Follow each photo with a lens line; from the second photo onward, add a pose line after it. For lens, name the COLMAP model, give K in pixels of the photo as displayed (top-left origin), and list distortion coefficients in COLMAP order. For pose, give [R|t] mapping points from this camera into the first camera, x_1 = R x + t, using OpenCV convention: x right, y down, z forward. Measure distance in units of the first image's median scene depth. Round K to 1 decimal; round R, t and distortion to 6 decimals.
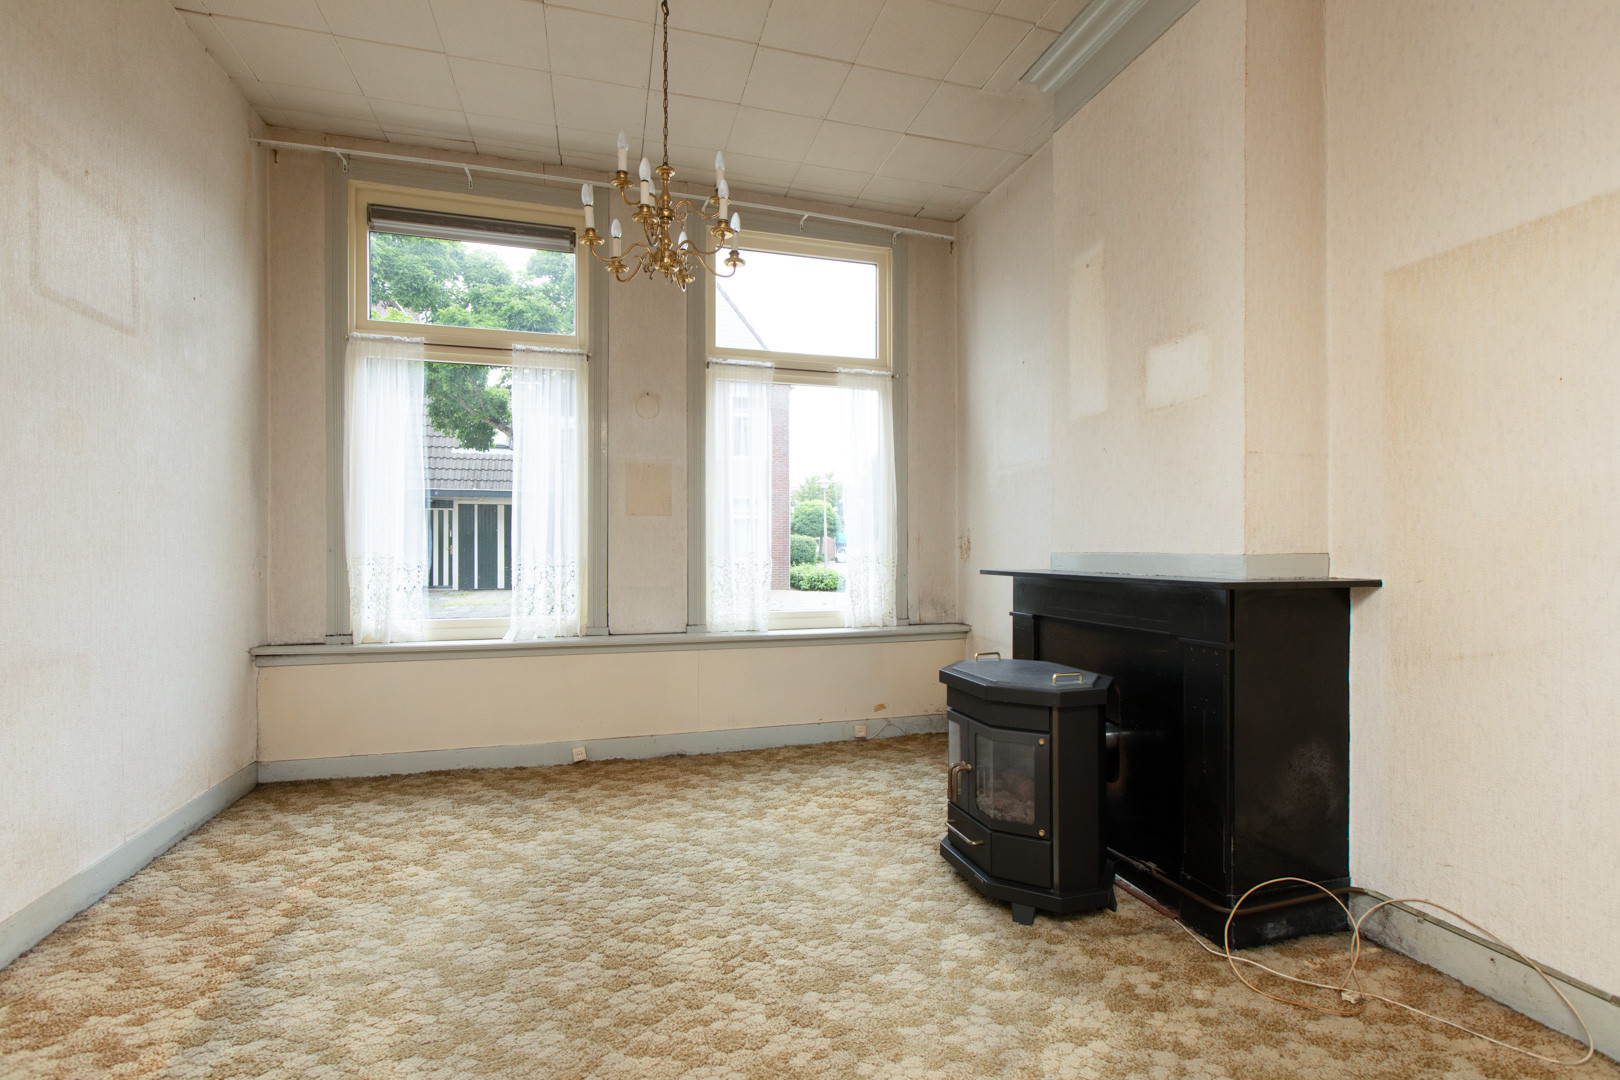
lens RADIAL K [[721.6, 0, 796.4], [0, 721.6, 555.4], [0, 0, 1]] dist [-0.002891, 0.000400]
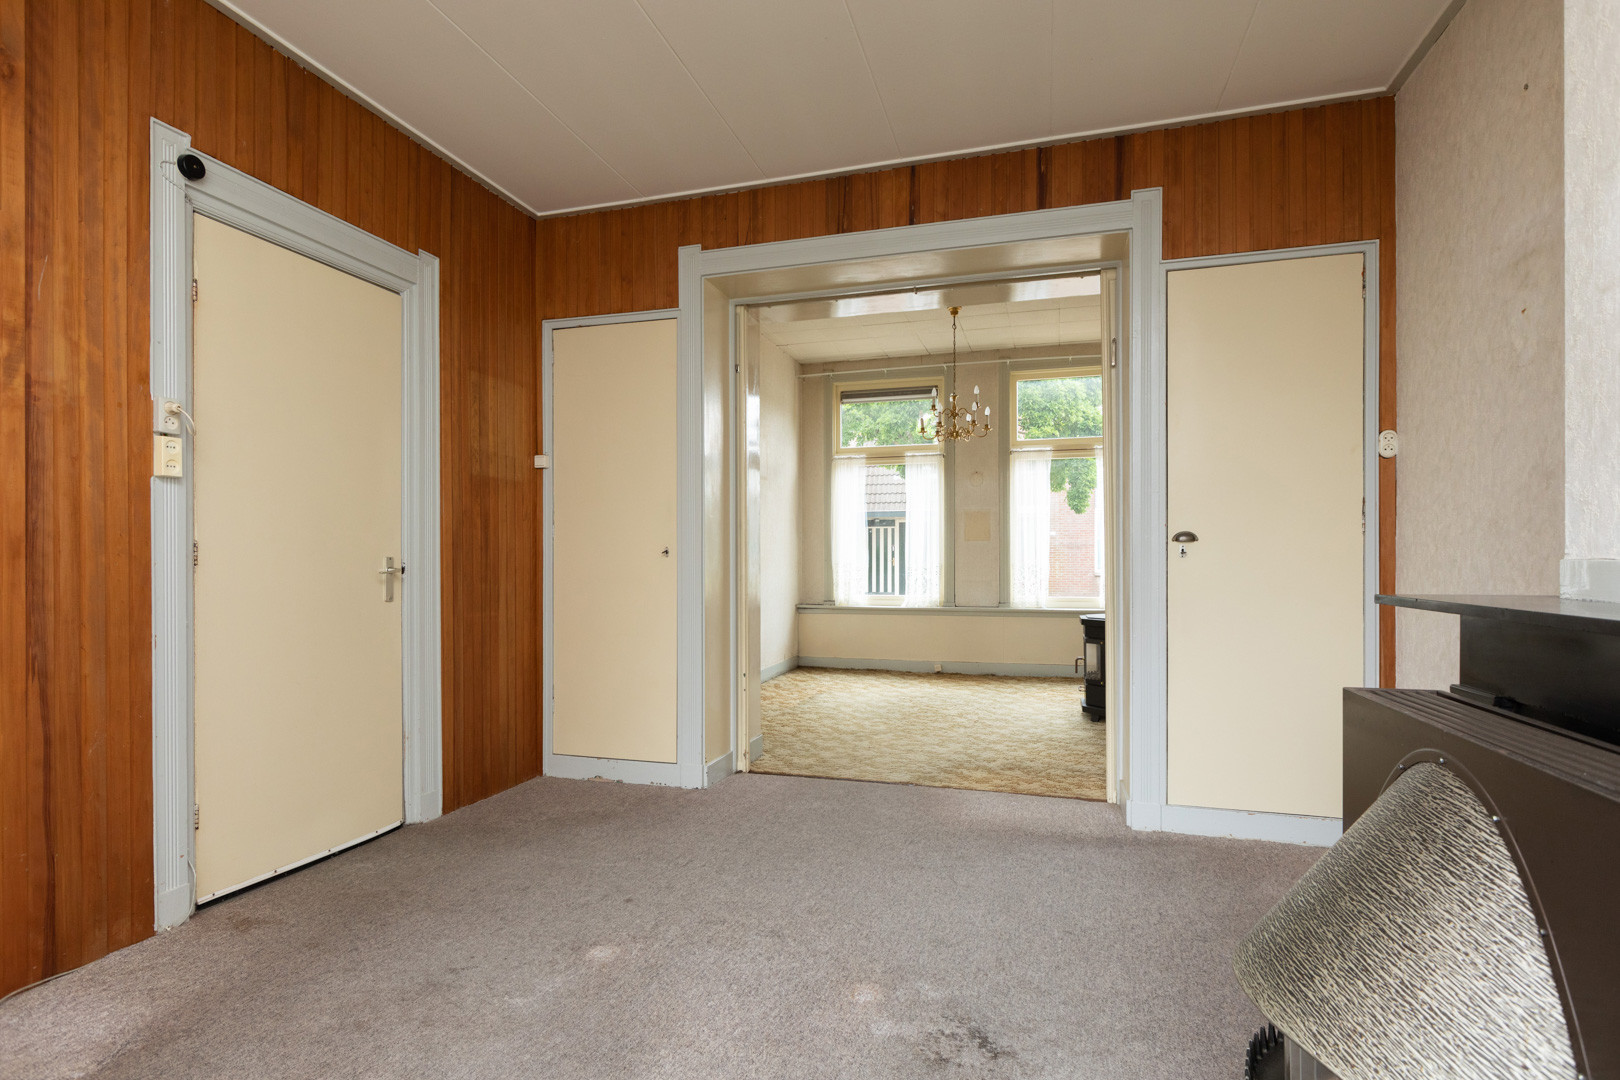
lens RADIAL K [[807.1, 0, 806.3], [0, 807.1, 557.3], [0, 0, 1]] dist [0.000692, -0.001042]
pose [[0.845803, -0.006310, -0.533458, 0.544923], [-0.001367, 0.999901, -0.013995, 0.016017], [0.533493, 0.012567, 0.845711, -0.990573]]
